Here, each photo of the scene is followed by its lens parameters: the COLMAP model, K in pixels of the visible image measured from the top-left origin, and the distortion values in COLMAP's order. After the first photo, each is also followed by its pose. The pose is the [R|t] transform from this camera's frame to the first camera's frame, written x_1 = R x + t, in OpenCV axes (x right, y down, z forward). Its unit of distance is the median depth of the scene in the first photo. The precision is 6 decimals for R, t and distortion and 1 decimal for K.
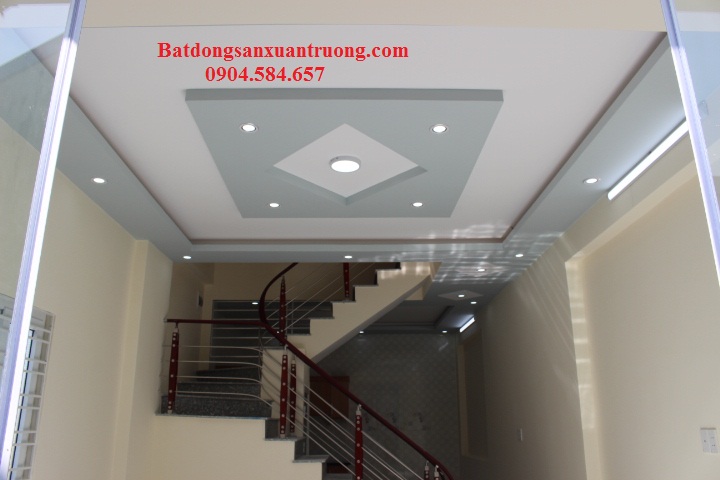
lens RADIAL K [[592.3, 0, 360.0], [0, 592.3, 240.0], [0, 0, 1]] dist [-0.201738, 0.186837]
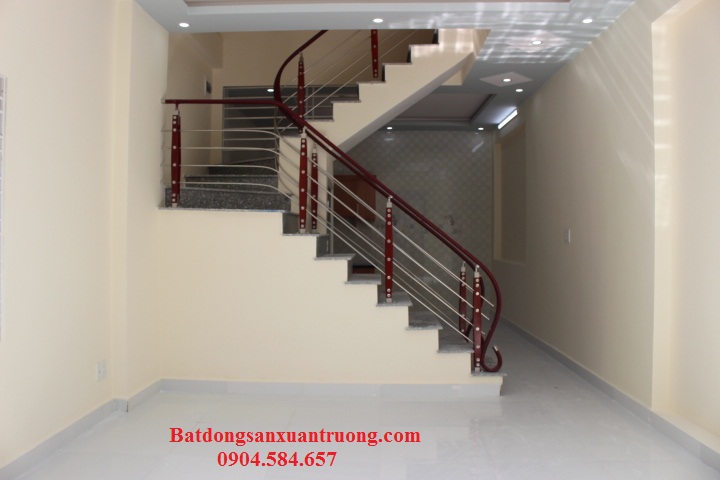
lens RADIAL K [[591.5, 0, 360.0], [0, 591.5, 240.0], [0, 0, 1]] dist [-0.163478, 0.149359]
pose [[0.999121, 0.009005, -0.040948, -0.008184], [0.004138, 0.950711, 0.310049, 0.064511], [0.041722, -0.309946, 0.949838, 0.125669]]
